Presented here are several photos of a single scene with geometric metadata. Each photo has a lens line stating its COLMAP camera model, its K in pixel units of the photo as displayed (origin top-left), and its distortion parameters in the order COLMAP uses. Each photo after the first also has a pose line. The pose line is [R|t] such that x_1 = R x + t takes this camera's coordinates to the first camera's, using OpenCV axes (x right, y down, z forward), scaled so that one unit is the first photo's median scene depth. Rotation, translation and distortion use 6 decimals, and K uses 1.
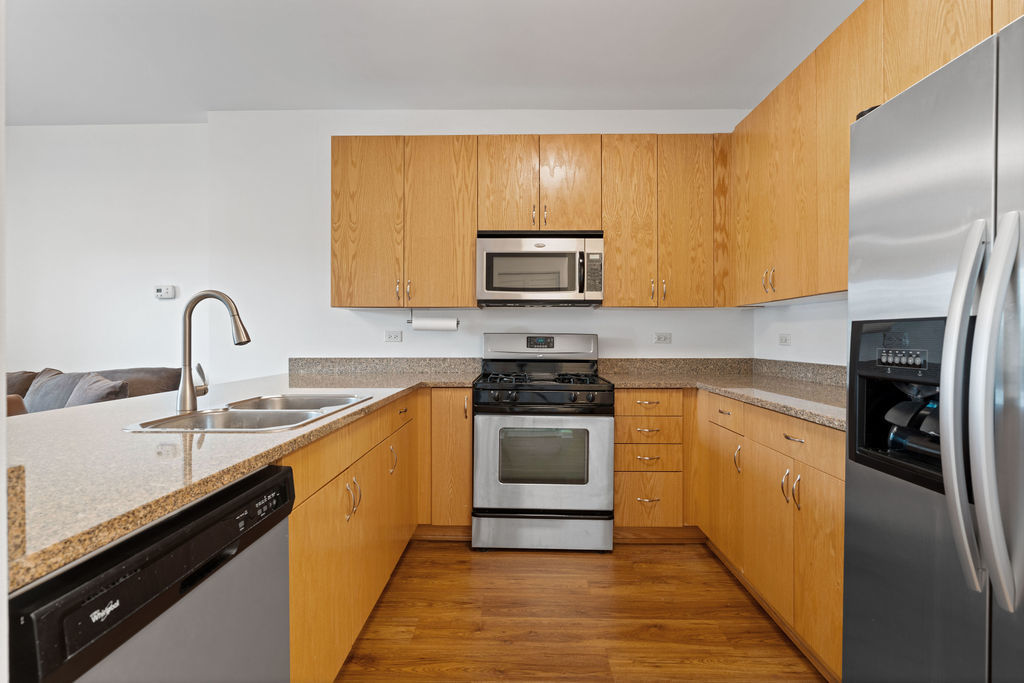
lens RADIAL K [[472.2, 0, 514.2], [0, 472.2, 339.3], [0, 0, 1]] dist [-0.005273, 0.000135]
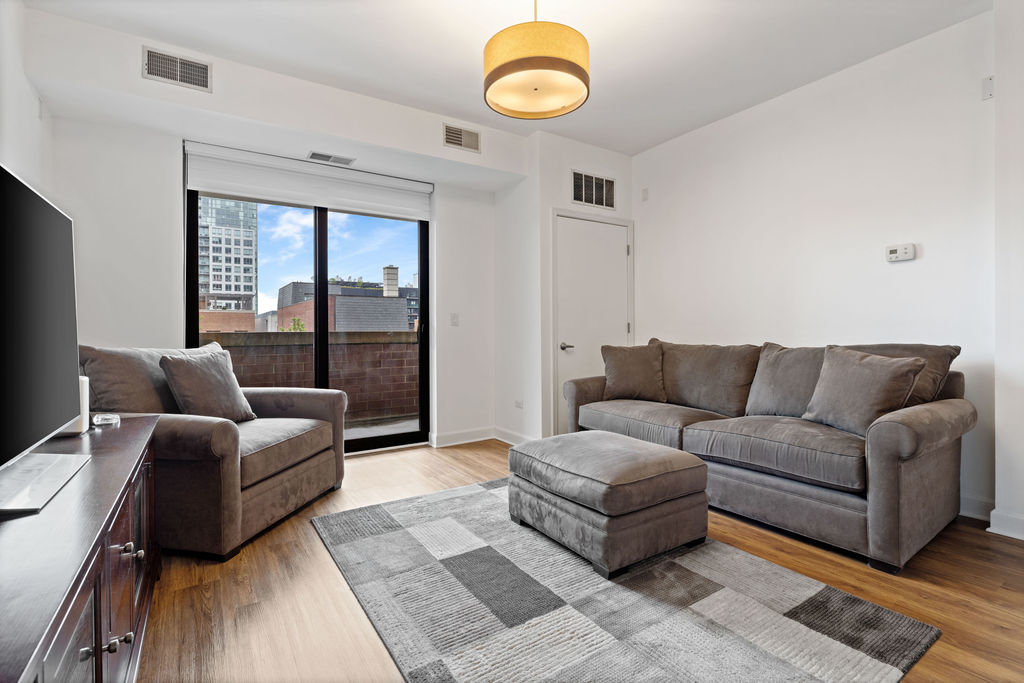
lens RADIAL K [[472.2, 0, 517.9], [0, 472.2, 341.5], [0, 0, 1]] dist [-0.005273, 0.000135]
pose [[0.577055, 0.018464, -0.816496, -0.576761], [0.003168, 0.999686, 0.024846, 0.039037], [0.816699, -0.016924, 0.576816, -0.019318]]
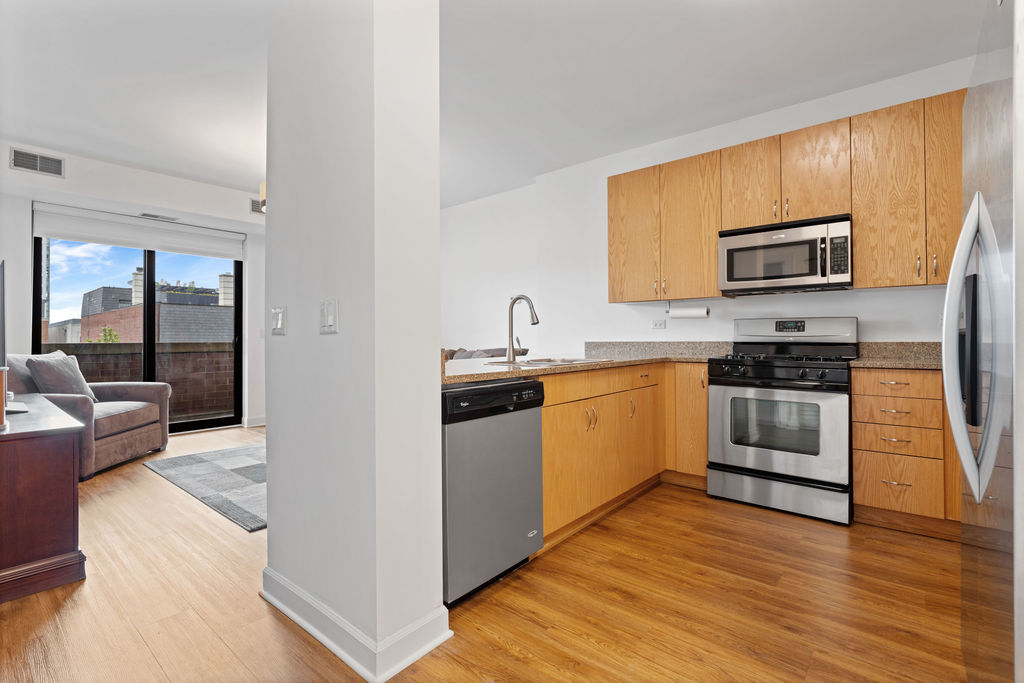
lens RADIAL K [[472.2, 0, 514.9], [0, 472.2, 341.5], [0, 0, 1]] dist [-0.005273, 0.000135]
pose [[0.779465, -0.001609, -0.626443, 0.267712], [0.004312, 0.999987, 0.002797, 0.039375], [0.626431, -0.004882, 0.779462, -0.241088]]
